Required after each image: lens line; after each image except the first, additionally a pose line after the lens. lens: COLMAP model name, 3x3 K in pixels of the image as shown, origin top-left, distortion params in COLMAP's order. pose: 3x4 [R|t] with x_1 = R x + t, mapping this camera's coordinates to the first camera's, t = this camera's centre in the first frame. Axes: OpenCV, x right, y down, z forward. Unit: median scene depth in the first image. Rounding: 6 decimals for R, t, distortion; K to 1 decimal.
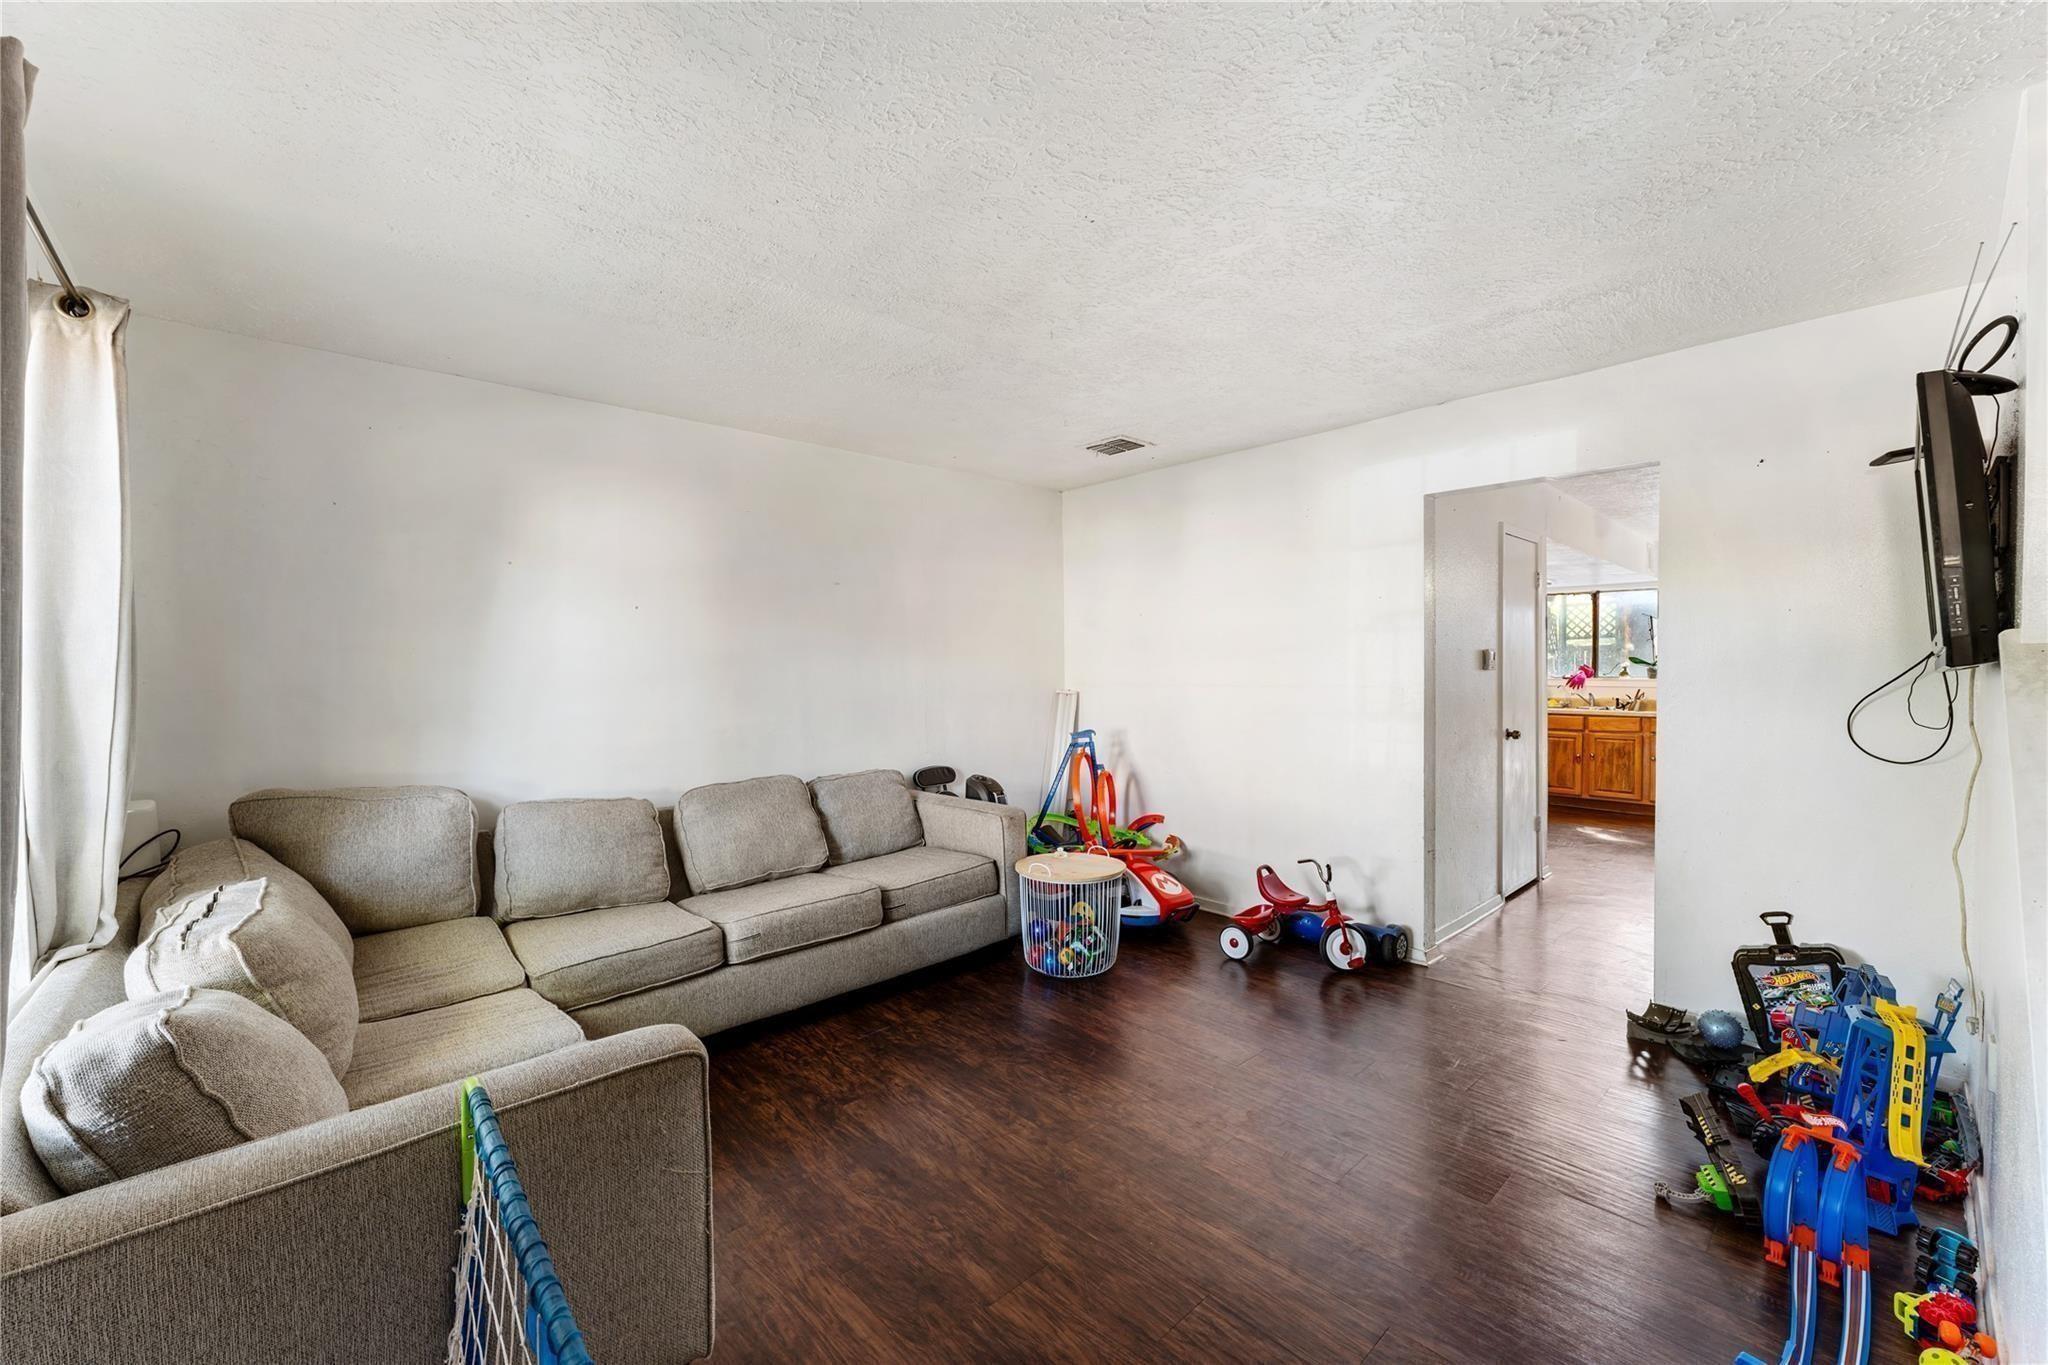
lens RADIAL K [[835.1, 0, 1027.4], [0, 835.1, 683.7], [0, 0, 1]] dist [-0.007487, -0.000533]
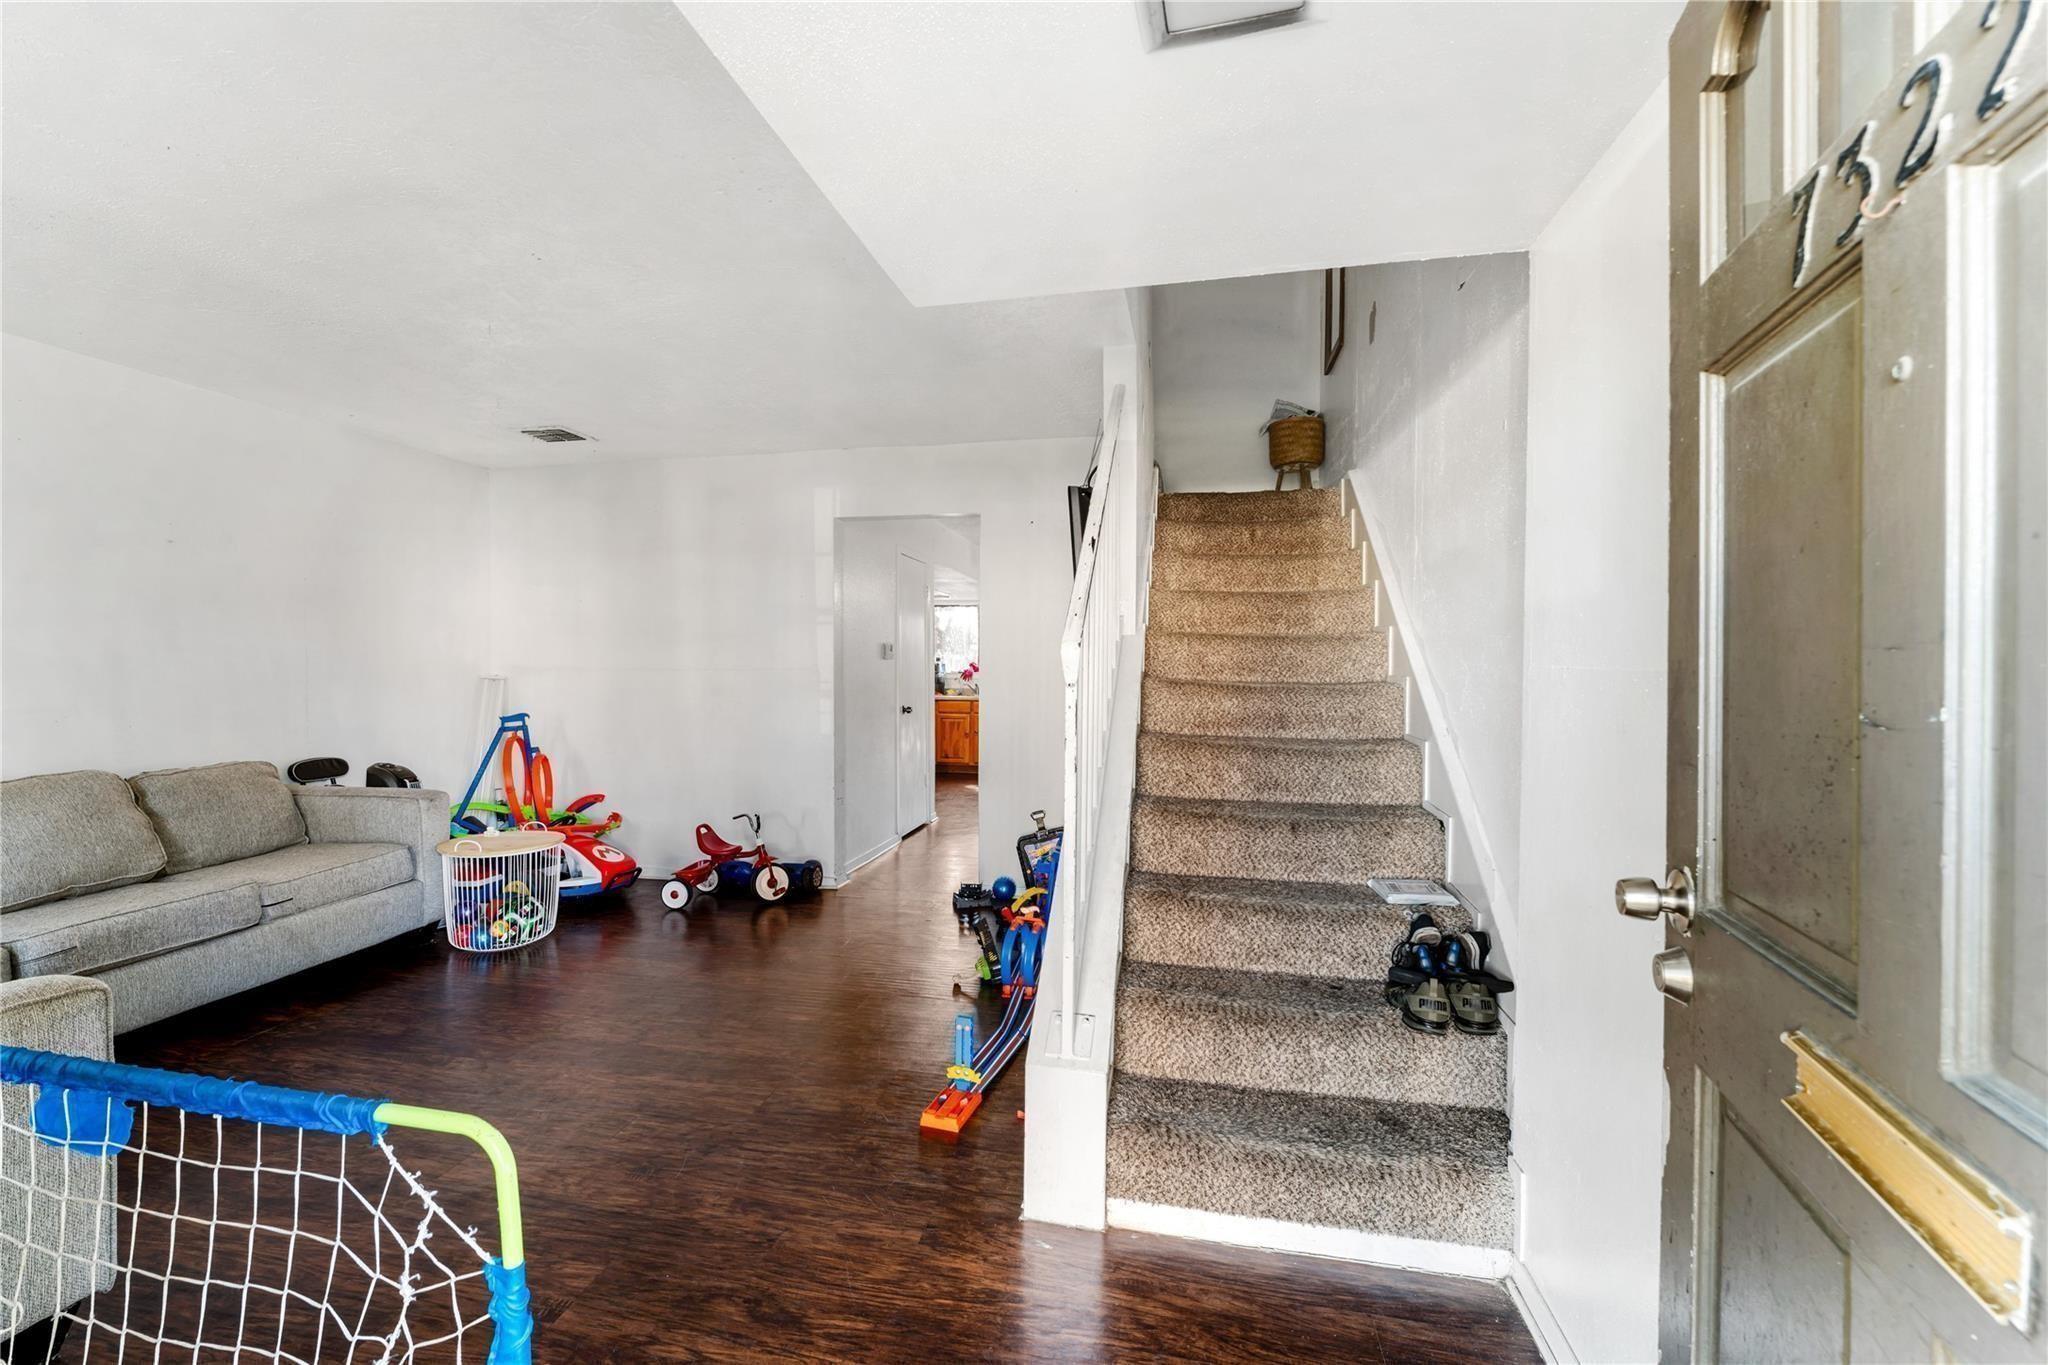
lens RADIAL K [[835.1, 0, 1040.8], [0, 835.1, 679.9], [0, 0, 1]] dist [-0.007487, -0.000533]
pose [[0.800751, 0.002008, 0.598994, -0.030411], [0.002272, 0.999977, -0.006389, 0.028516], [-0.598994, 0.006477, 0.800728, -0.195731]]
